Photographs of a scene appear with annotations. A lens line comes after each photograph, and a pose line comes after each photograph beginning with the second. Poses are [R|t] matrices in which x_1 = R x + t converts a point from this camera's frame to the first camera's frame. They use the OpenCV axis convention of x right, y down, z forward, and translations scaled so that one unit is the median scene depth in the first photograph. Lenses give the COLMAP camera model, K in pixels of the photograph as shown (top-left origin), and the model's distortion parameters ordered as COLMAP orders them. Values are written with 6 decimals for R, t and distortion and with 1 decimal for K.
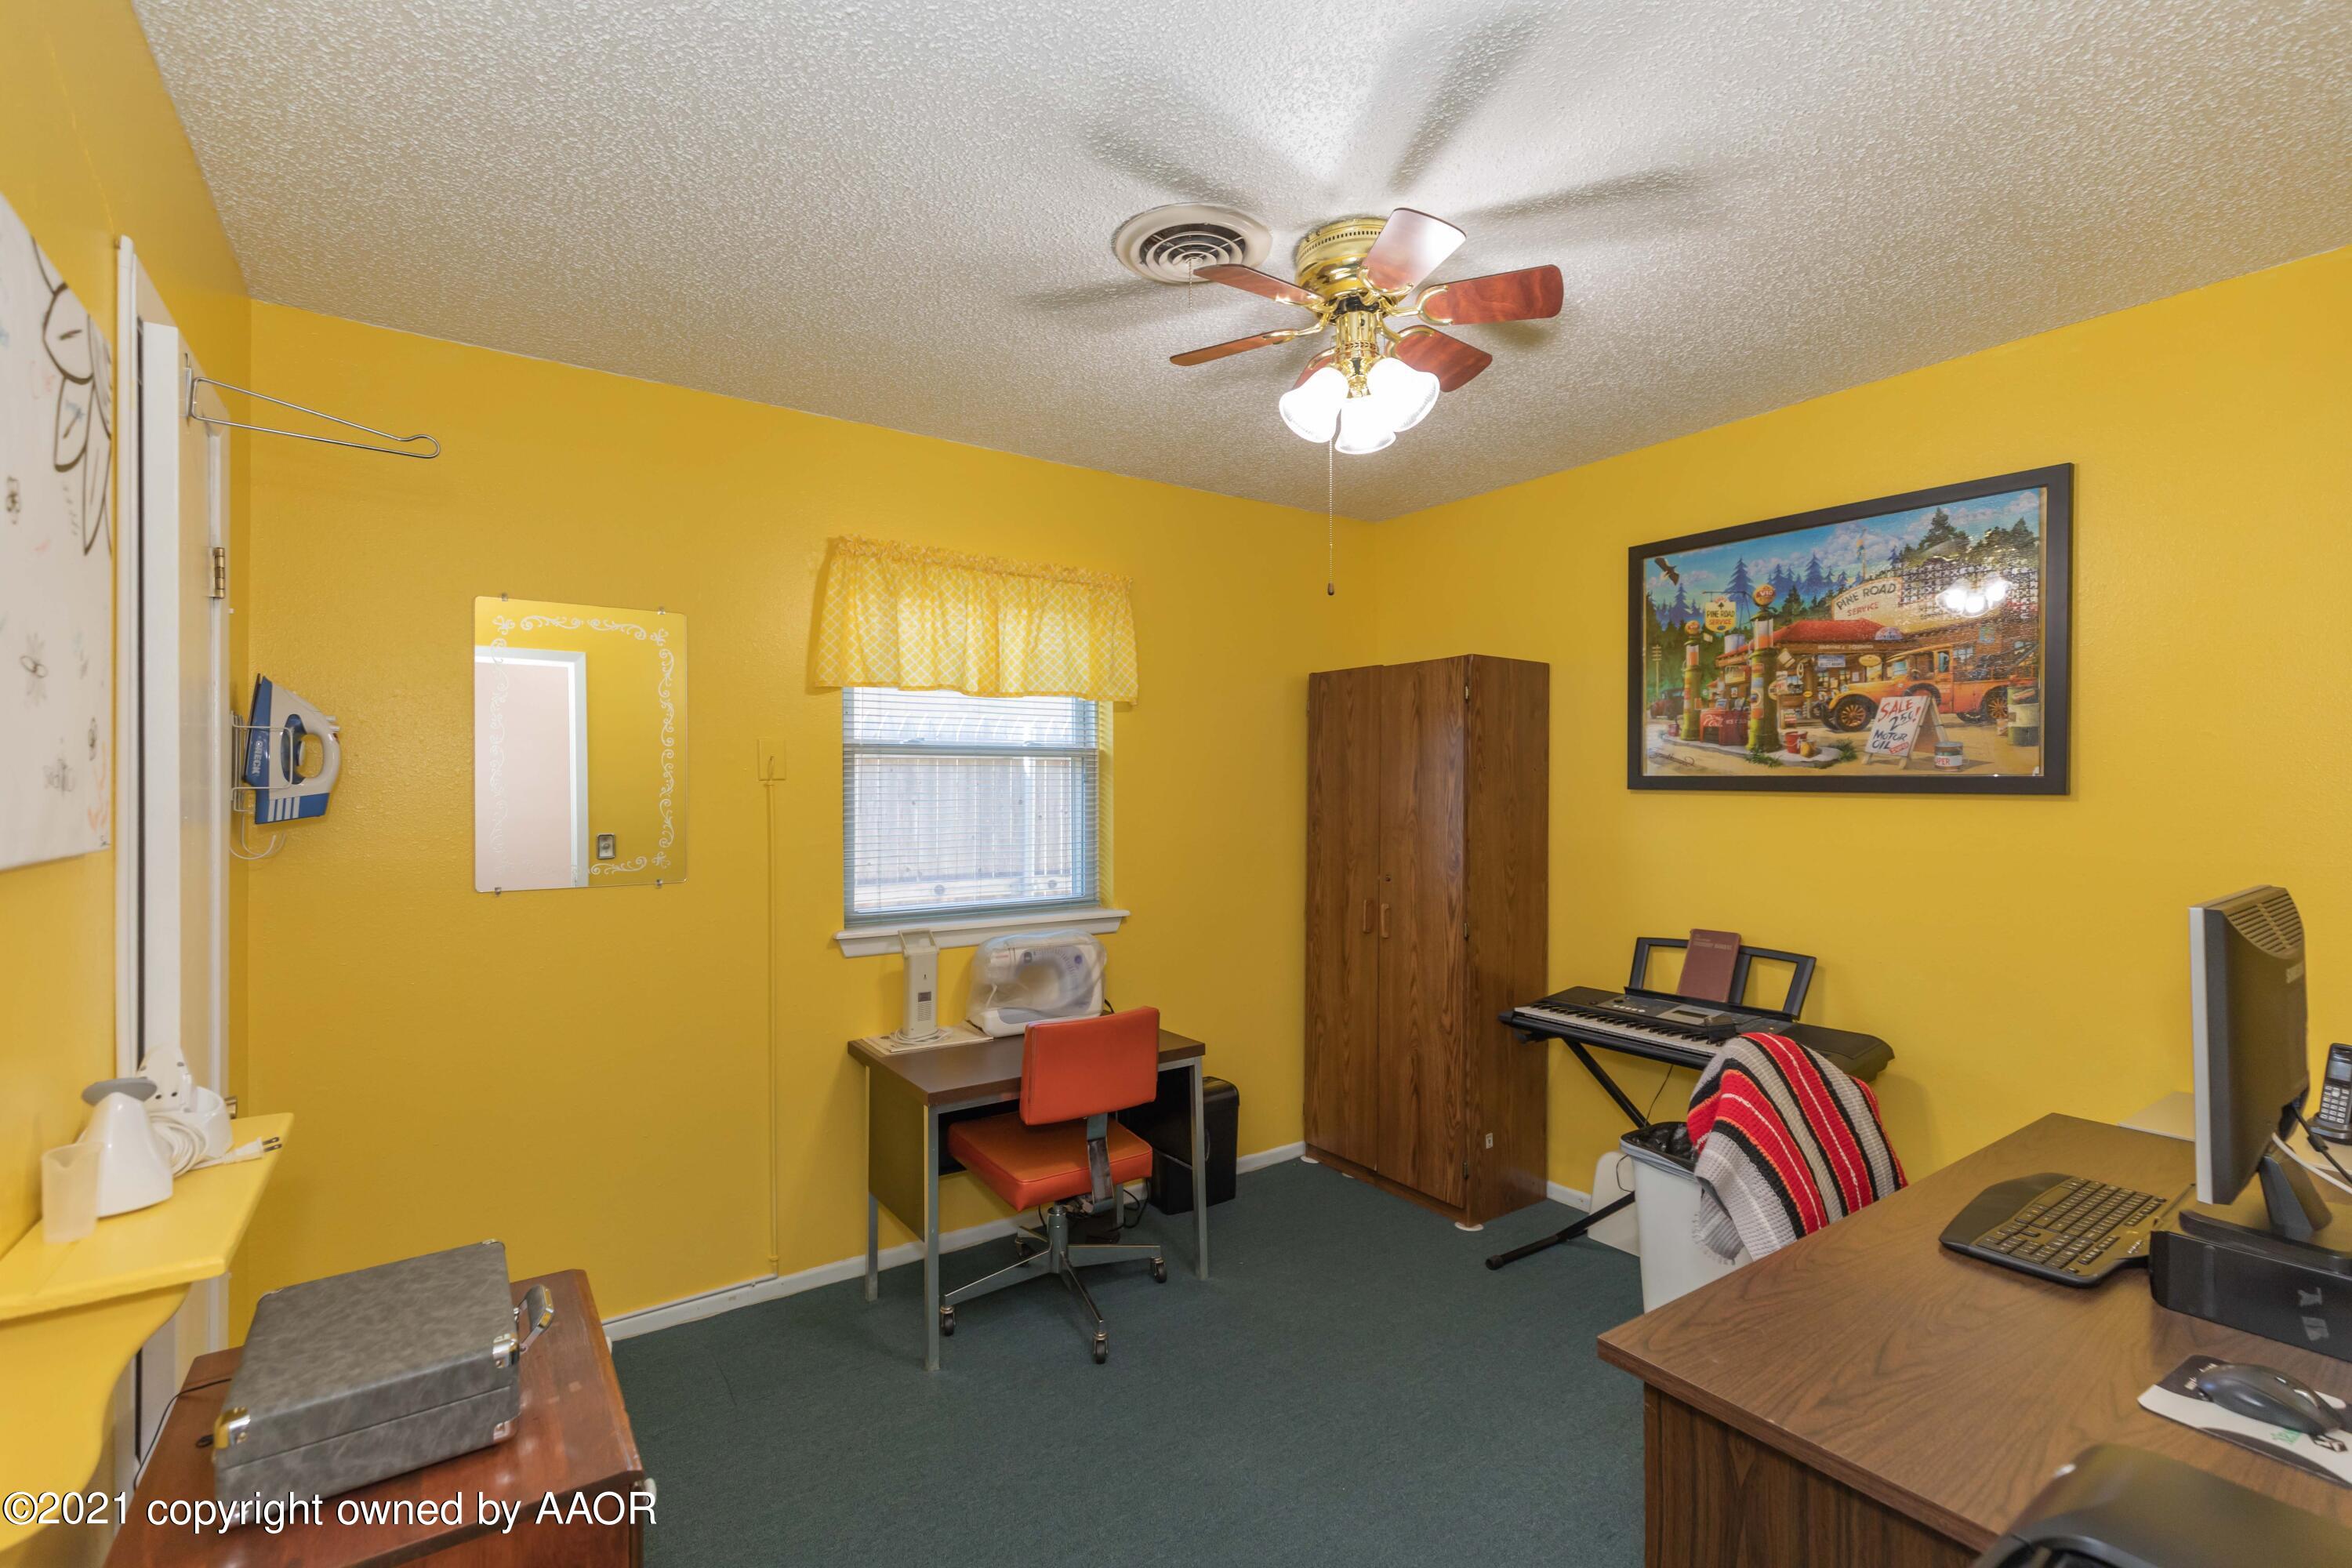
lens RADIAL K [[1056.0, 0, 1178.7], [0, 1056.0, 772.4], [0, 0, 1]] dist [0.005140, -0.001179]
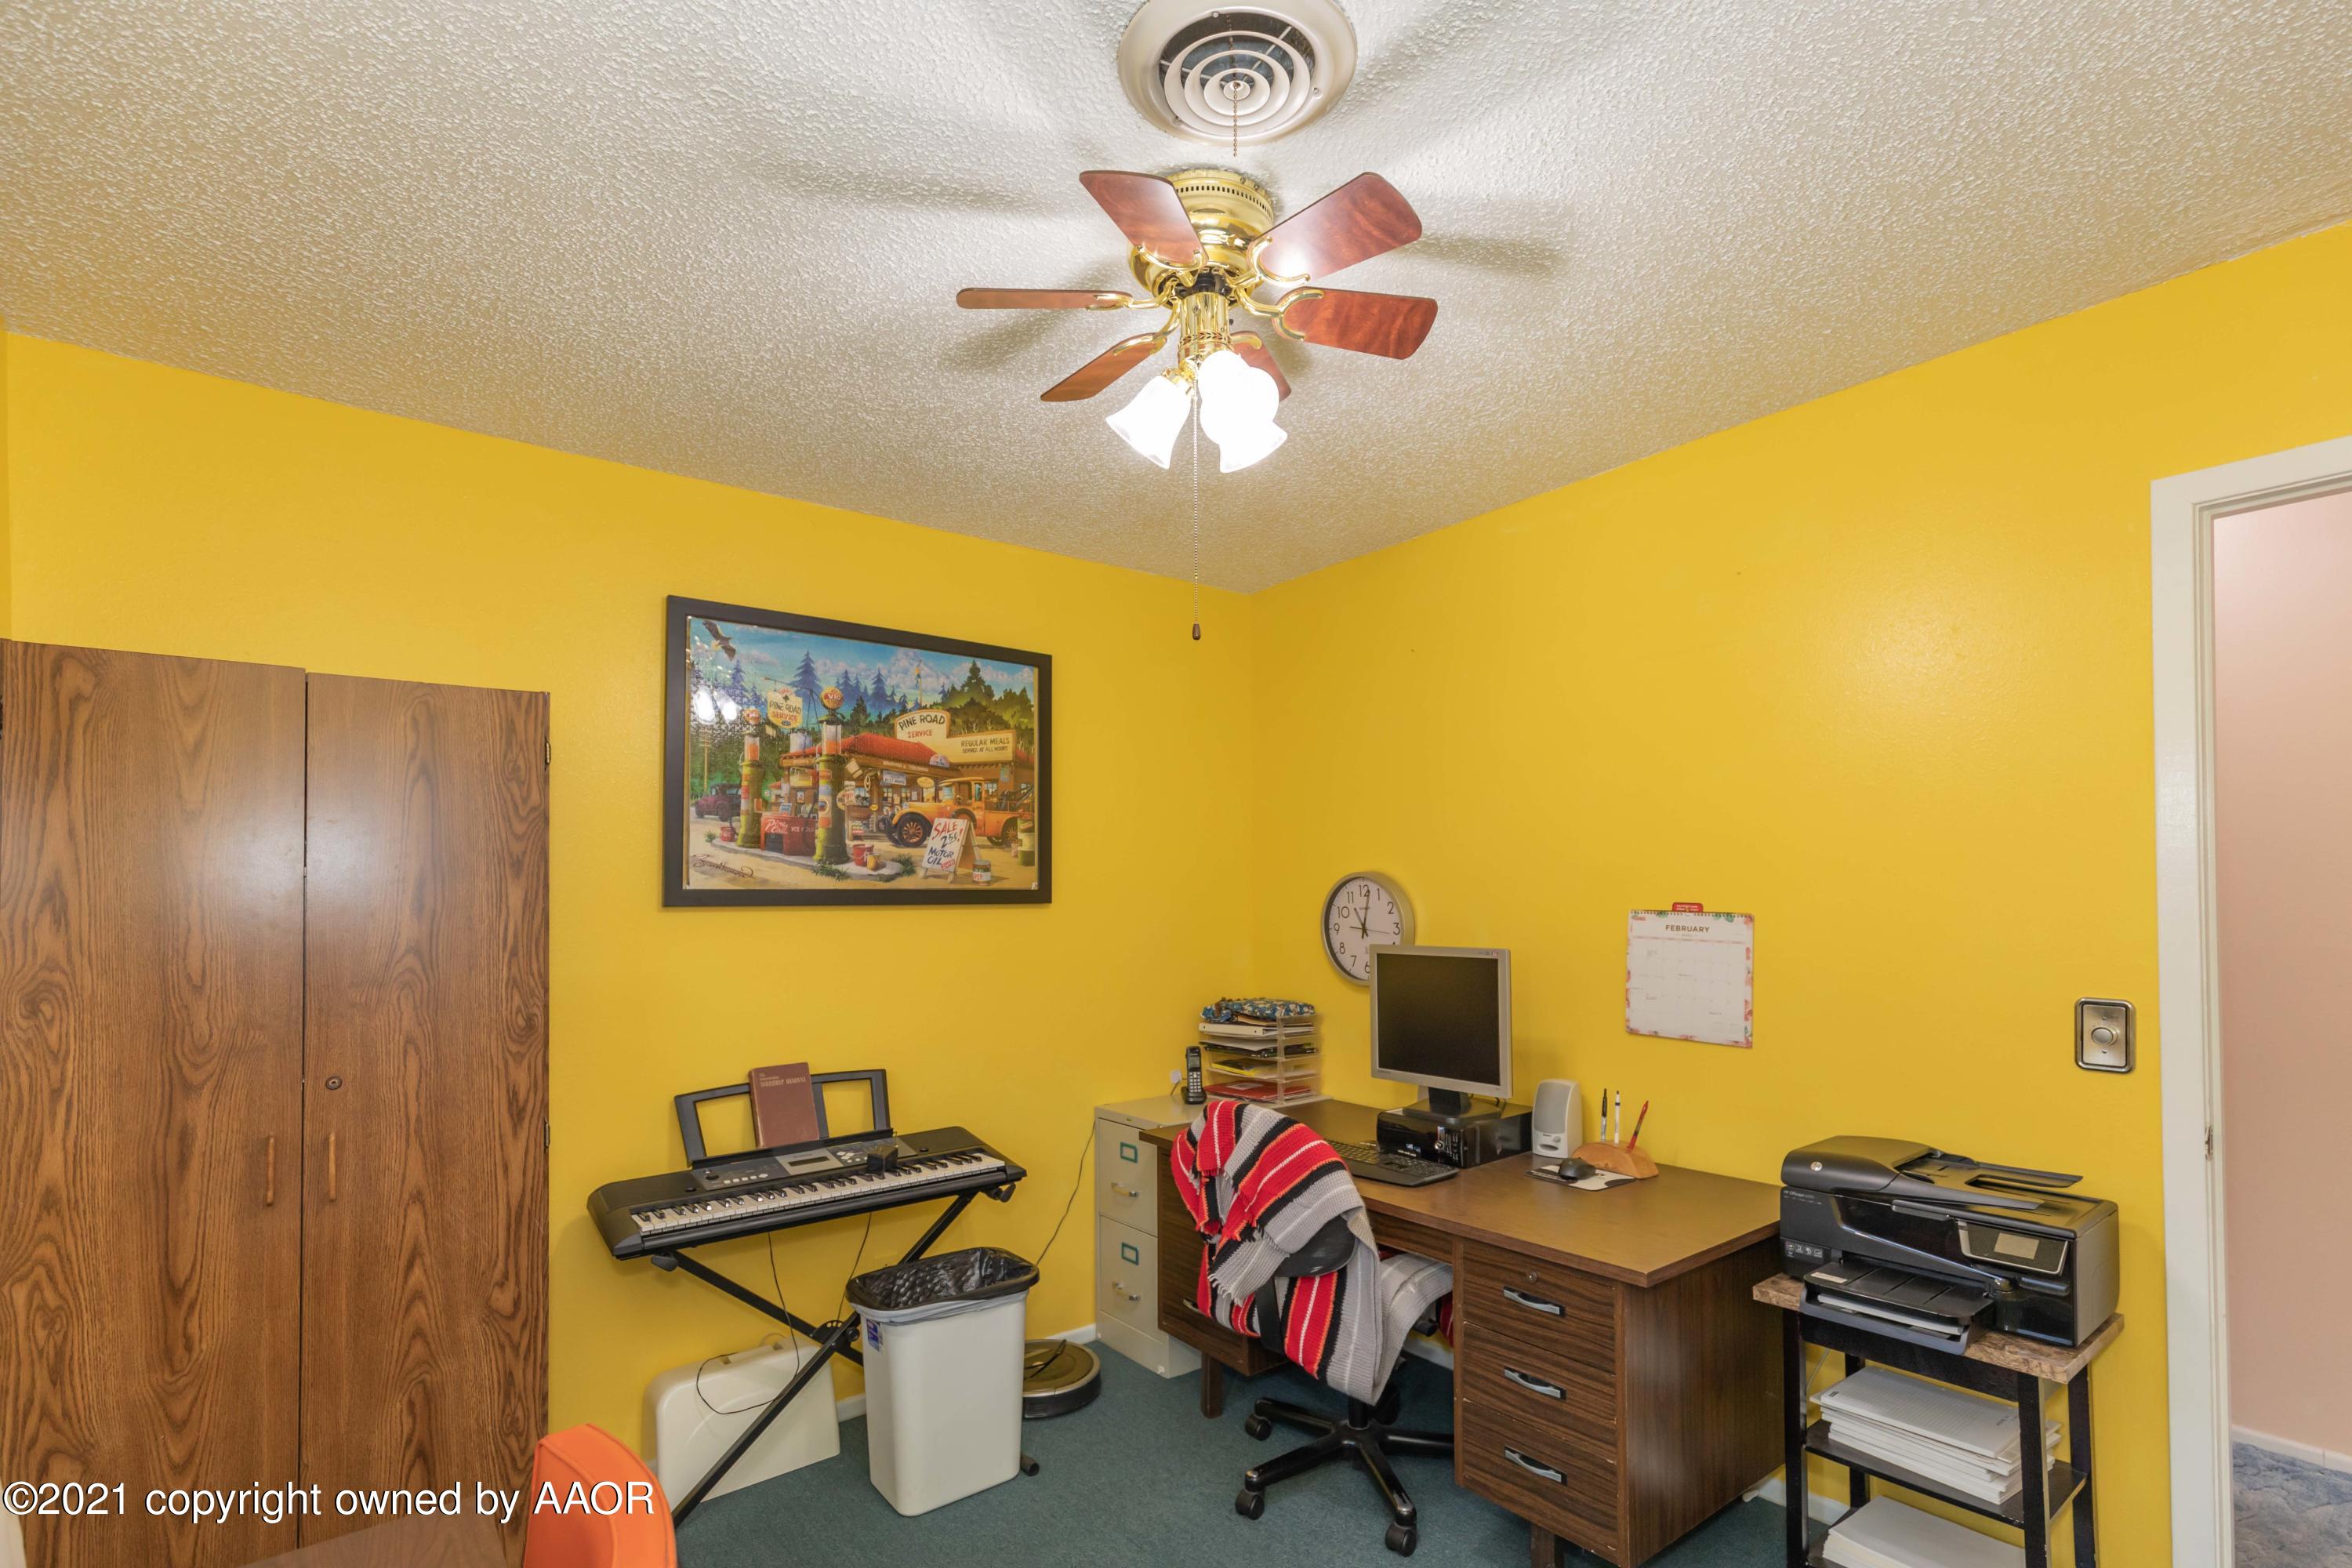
lens RADIAL K [[1105.8, 0, 1200.5], [0, 1105.8, 879.7], [0, 0, 1]] dist [0.000081, 0.000412]
pose [[-0.074309, 0.017985, 0.997073, -0.462635], [0.003876, 0.999835, -0.017746, 0.013802], [-0.997228, 0.002546, -0.074366, 0.756594]]
